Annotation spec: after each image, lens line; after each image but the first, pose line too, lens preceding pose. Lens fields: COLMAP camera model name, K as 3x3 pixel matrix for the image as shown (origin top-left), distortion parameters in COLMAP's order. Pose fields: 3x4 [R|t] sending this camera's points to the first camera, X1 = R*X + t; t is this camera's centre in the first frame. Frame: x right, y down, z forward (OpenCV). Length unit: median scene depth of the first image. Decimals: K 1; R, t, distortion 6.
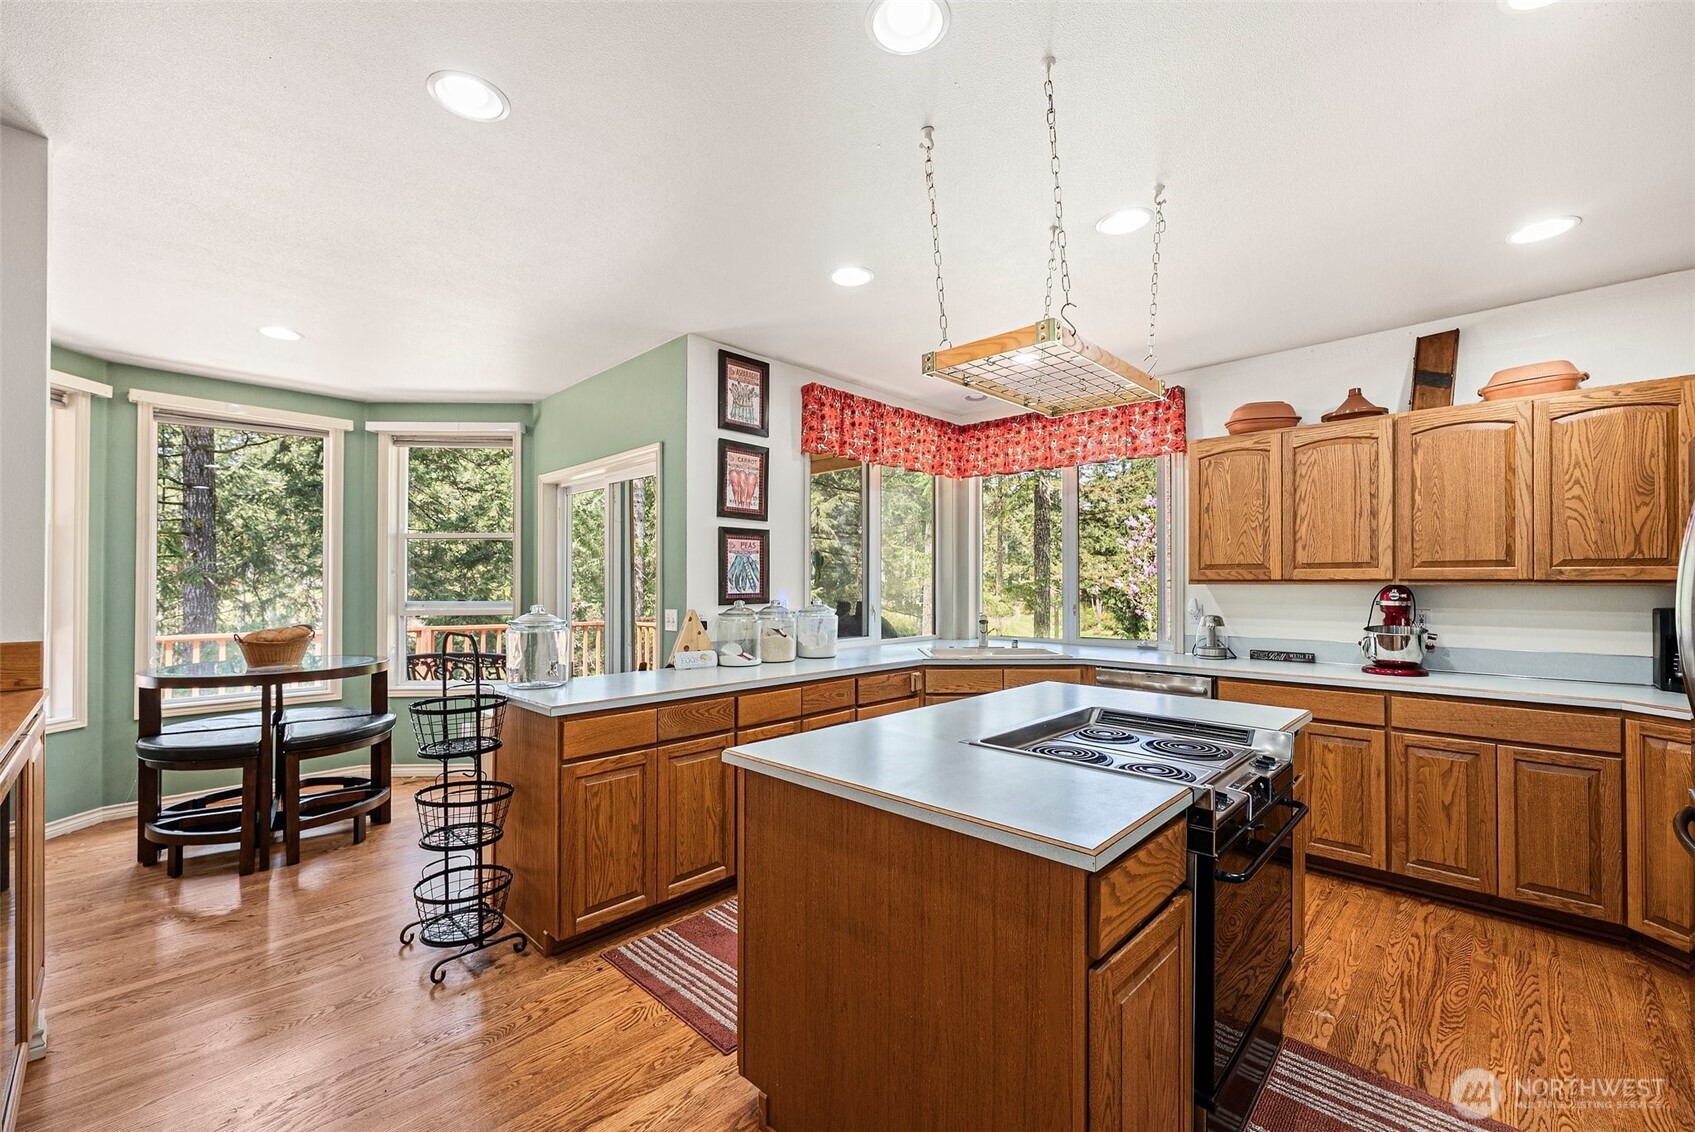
lens RADIAL K [[691.3, 0, 848.9], [0, 691.3, 578.5], [0, 0, 1]] dist [-0.000884, -0.000060]
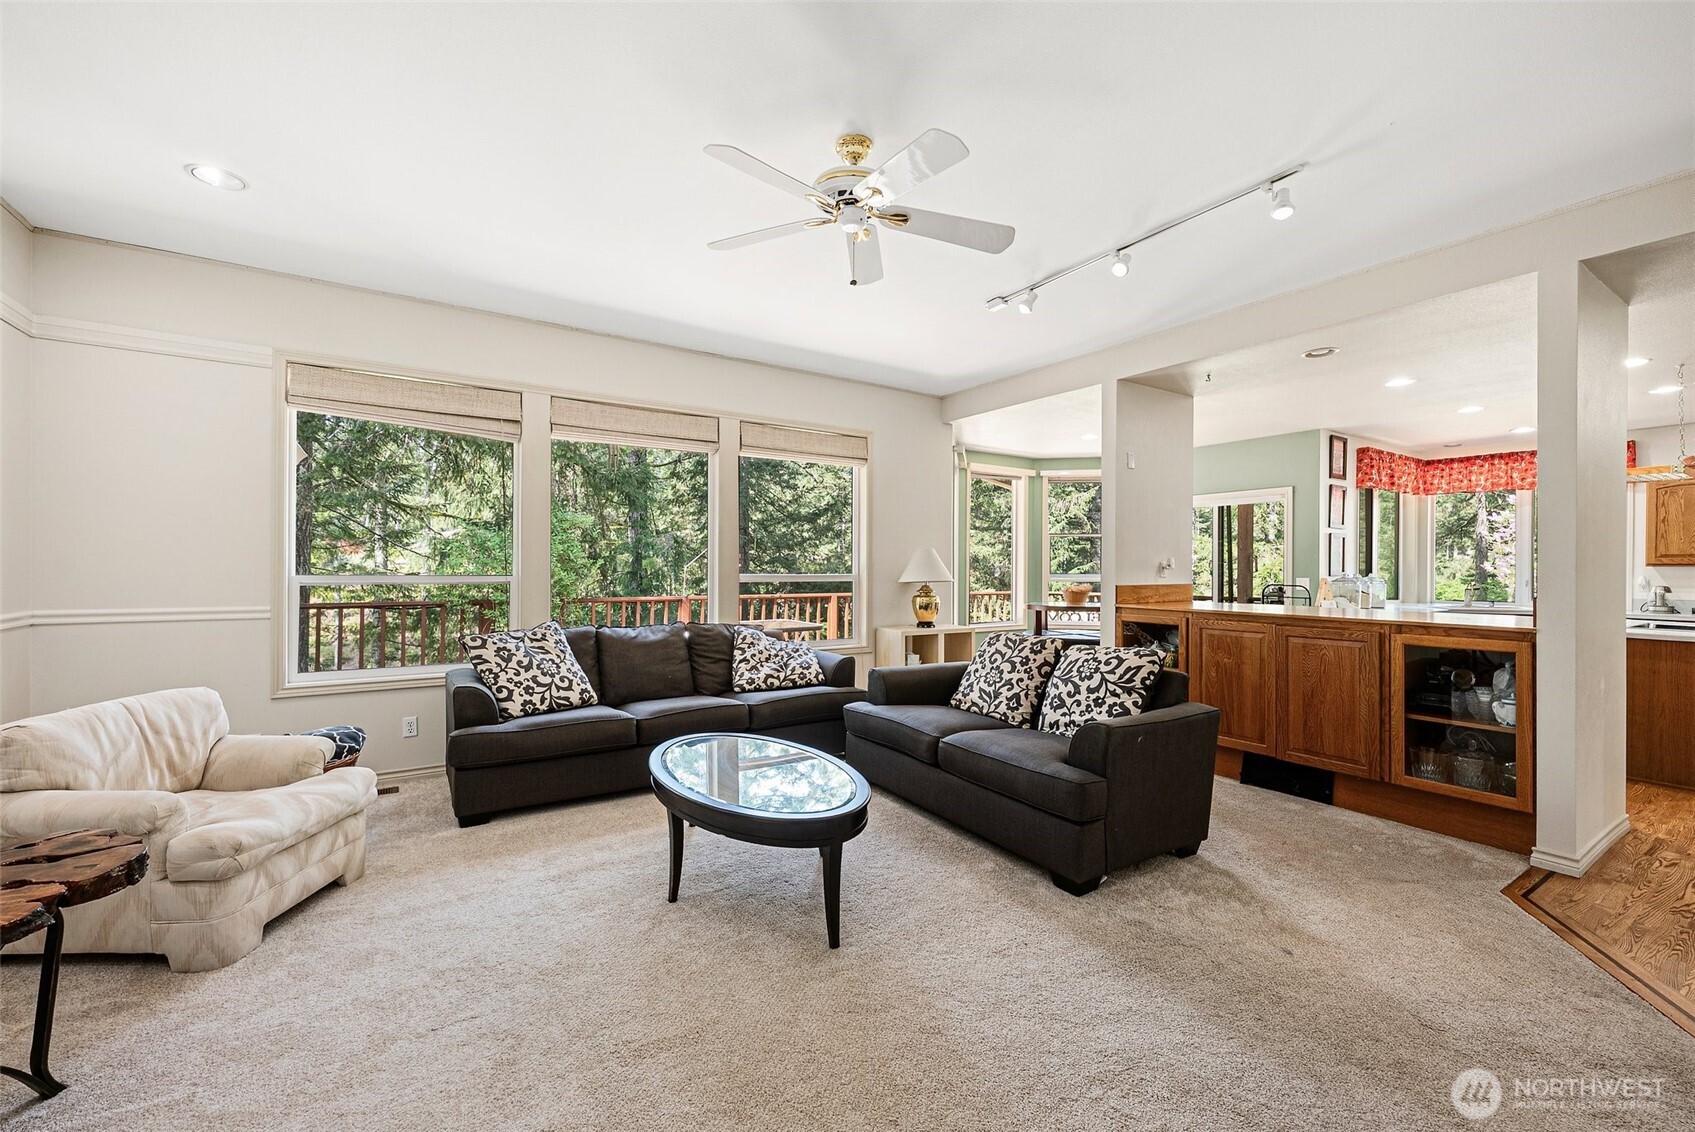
lens RADIAL K [[691.3, 0, 832.3], [0, 691.3, 567.4], [0, 0, 1]] dist [-0.000884, -0.000060]
pose [[0.970265, 0.008788, -0.241887, -0.958897], [-0.006538, 0.999928, 0.010100, 0.006526], [0.241958, -0.008218, 0.970252, -1.020450]]
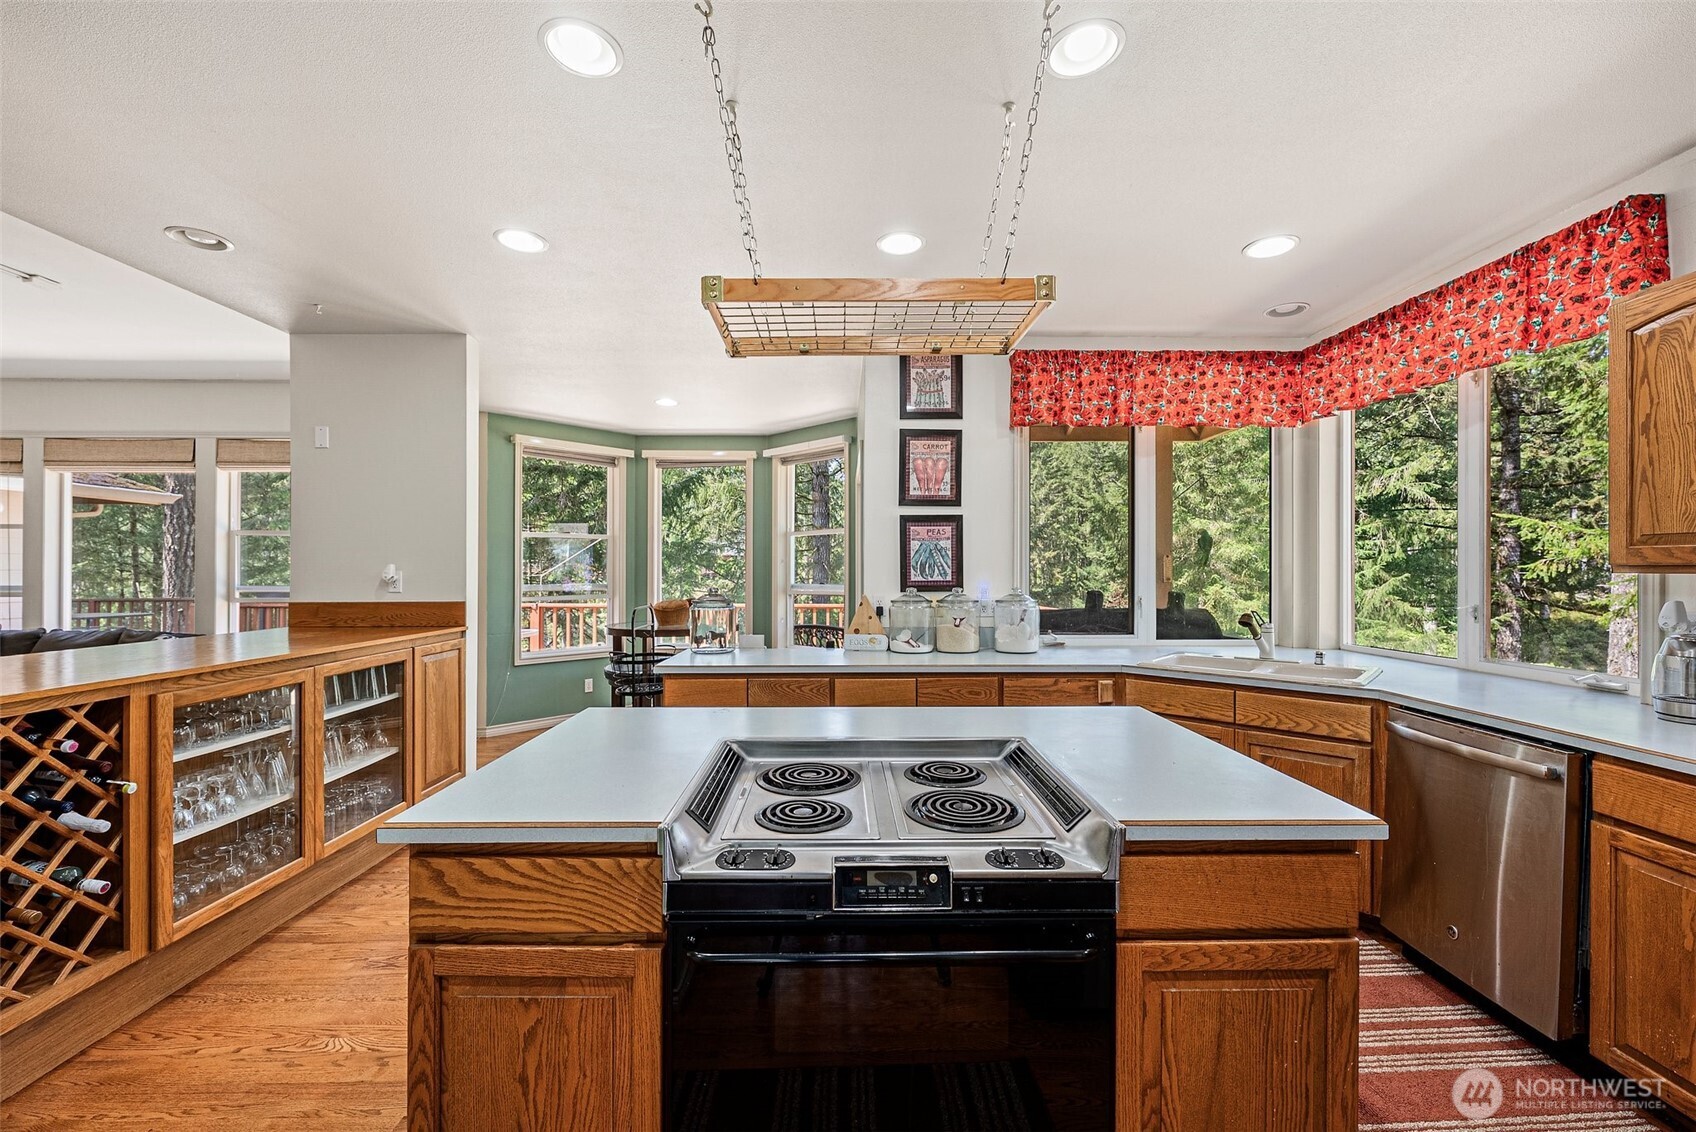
lens RADIAL K [[691.7, 0, 848.1], [0, 691.7, 567.1], [0, 0, 1]] dist [-0.000884, -0.000060]
pose [[0.697225, -0.002667, -0.716847, 0.464019], [0.005170, 0.999986, 0.001308, 0.000146], [0.716834, -0.004618, 0.697229, 0.215378]]
